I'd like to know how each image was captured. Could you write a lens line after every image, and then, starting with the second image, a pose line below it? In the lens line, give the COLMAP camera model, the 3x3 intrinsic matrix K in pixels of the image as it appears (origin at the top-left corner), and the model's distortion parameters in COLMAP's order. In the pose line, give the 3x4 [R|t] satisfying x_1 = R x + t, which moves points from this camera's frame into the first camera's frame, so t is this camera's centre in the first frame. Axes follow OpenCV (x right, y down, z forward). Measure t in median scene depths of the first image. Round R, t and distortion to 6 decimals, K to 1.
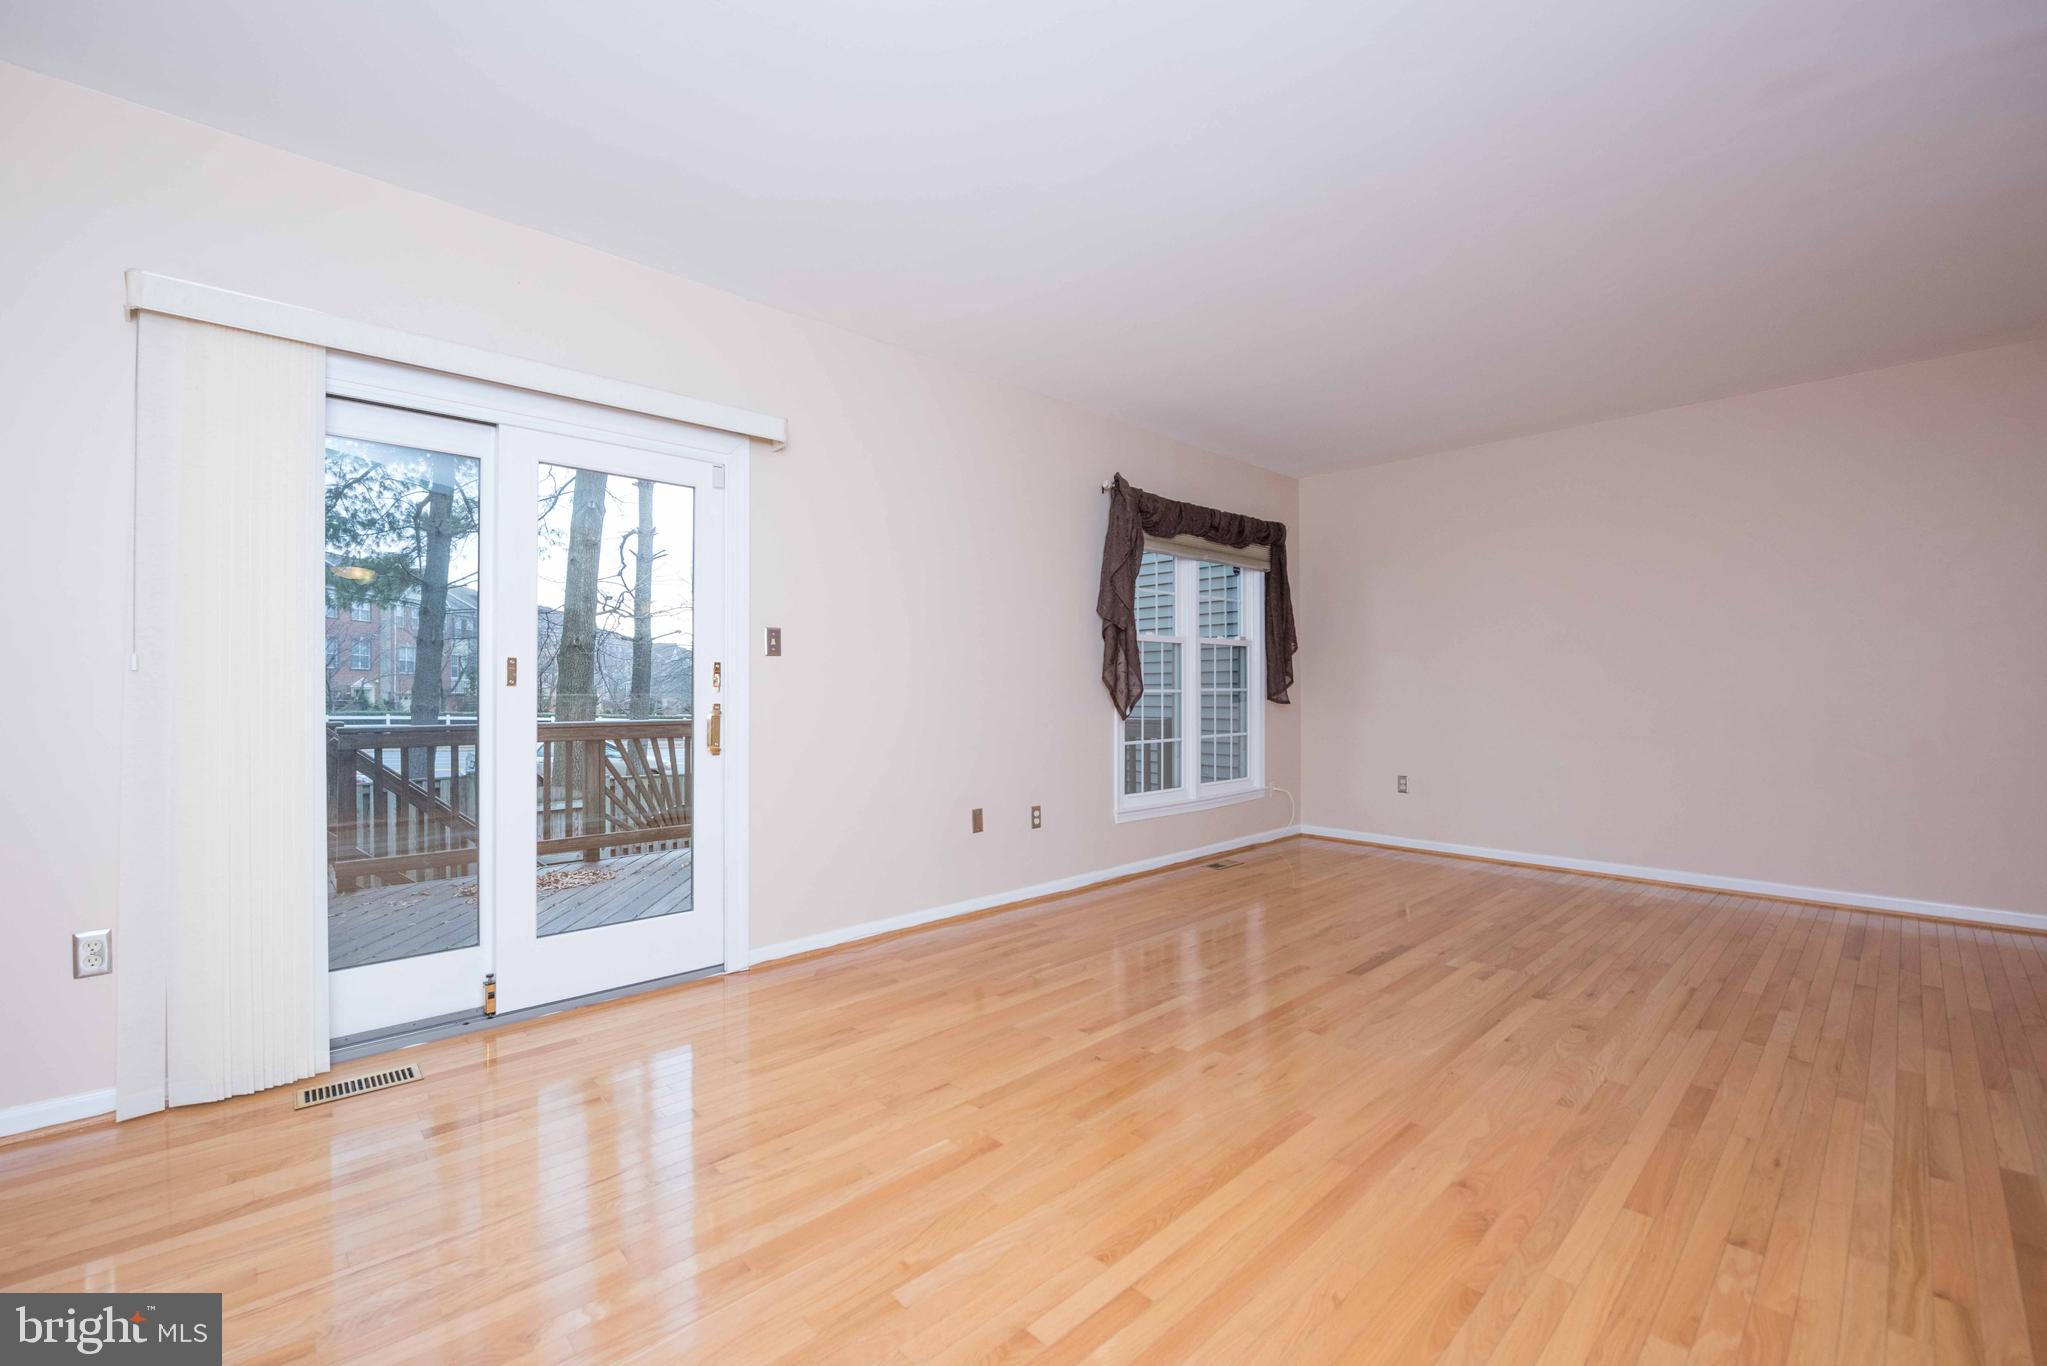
lens RADIAL K [[836.8, 0, 1023.5], [0, 836.8, 683.0], [0, 0, 1]] dist [-0.017383, -0.001079]
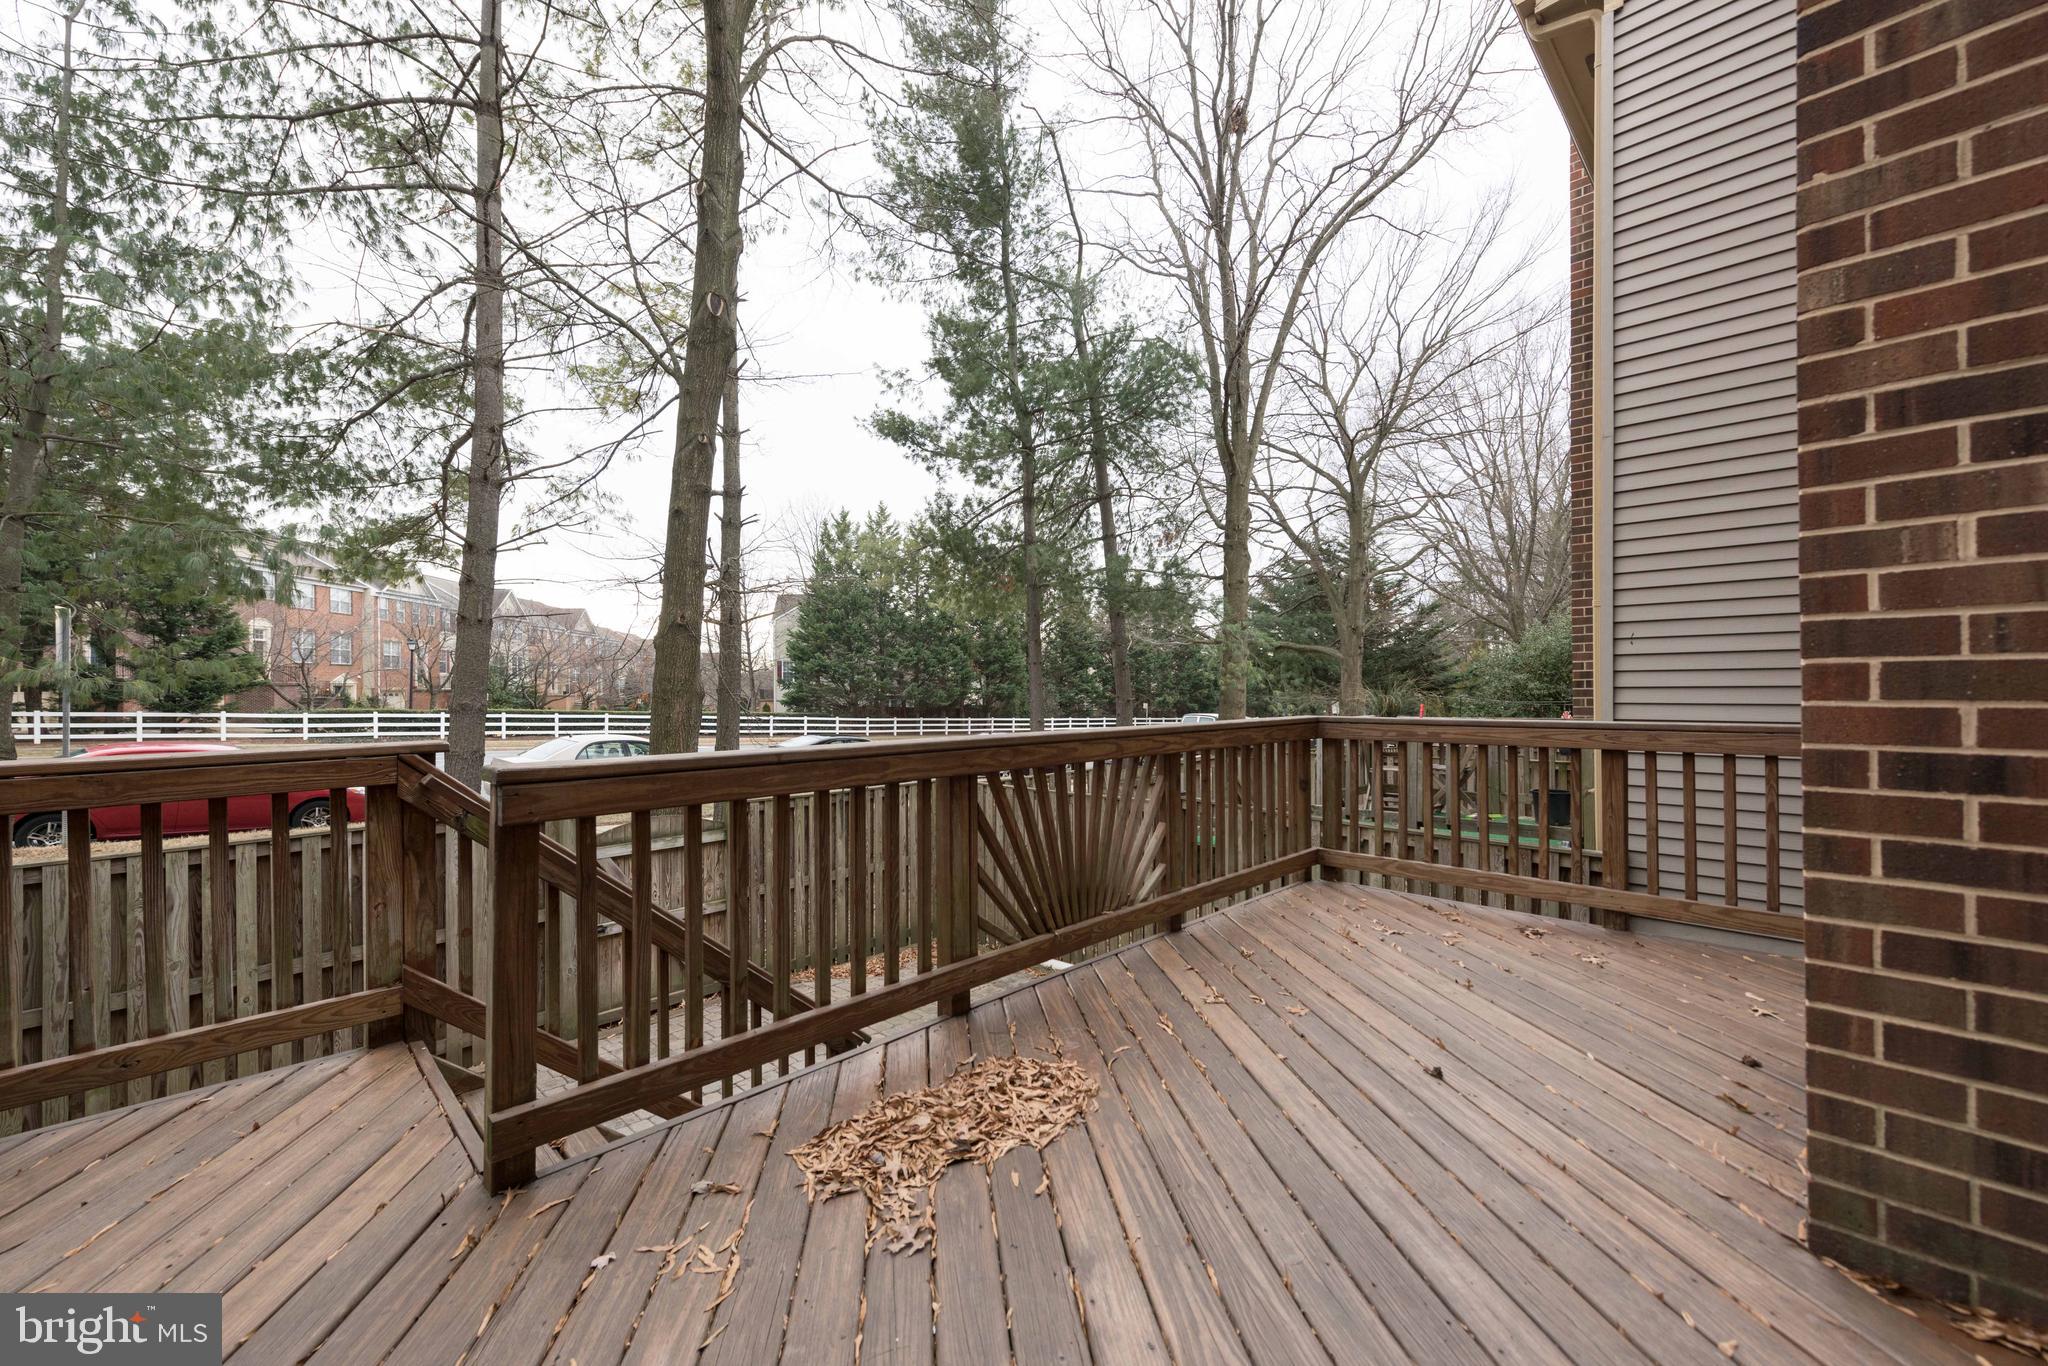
lens RADIAL K [[800.2, 0, 1033.8], [0, 800.2, 678.4], [0, 0, 1]] dist [0.013000, -0.004342]
pose [[0.999177, -0.001507, 0.040524, -0.194628], [0.001509, 0.999999, -0.000018, 0.003073], [-0.040524, 0.000079, 0.999179, 0.200996]]
